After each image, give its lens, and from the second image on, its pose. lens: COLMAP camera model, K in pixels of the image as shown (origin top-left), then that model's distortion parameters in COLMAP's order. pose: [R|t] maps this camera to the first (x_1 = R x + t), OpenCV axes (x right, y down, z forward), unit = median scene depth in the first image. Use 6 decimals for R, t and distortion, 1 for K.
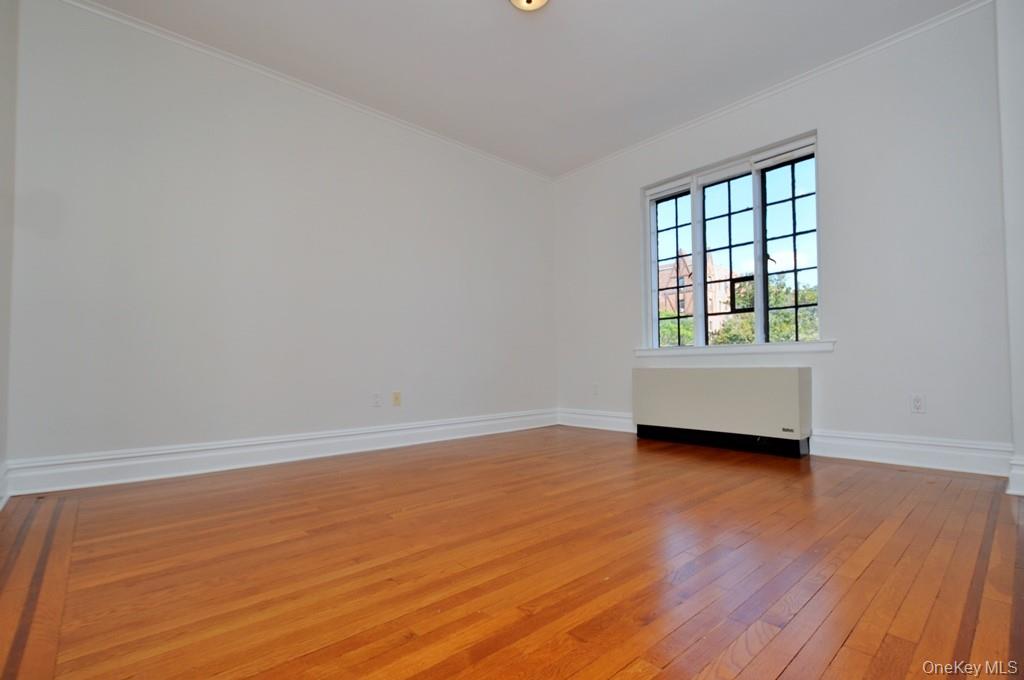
lens RADIAL K [[447.4, 0, 511.8], [0, 447.4, 347.1], [0, 0, 1]] dist [0.010209, -0.004701]
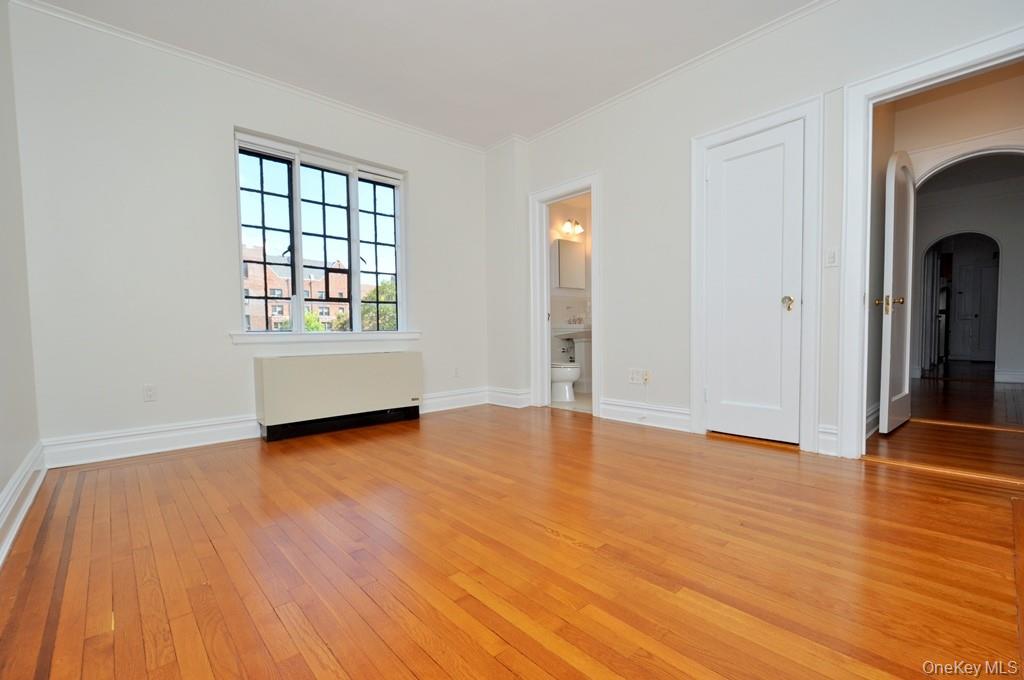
lens RADIAL K [[447.4, 0, 497.4], [0, 447.4, 343.9], [0, 0, 1]] dist [0.010209, -0.004701]
pose [[0.017387, -0.011052, 0.999788, -0.575878], [-0.020506, 0.999725, 0.011408, 0.003471], [-0.999639, -0.020700, 0.017156, 0.626491]]
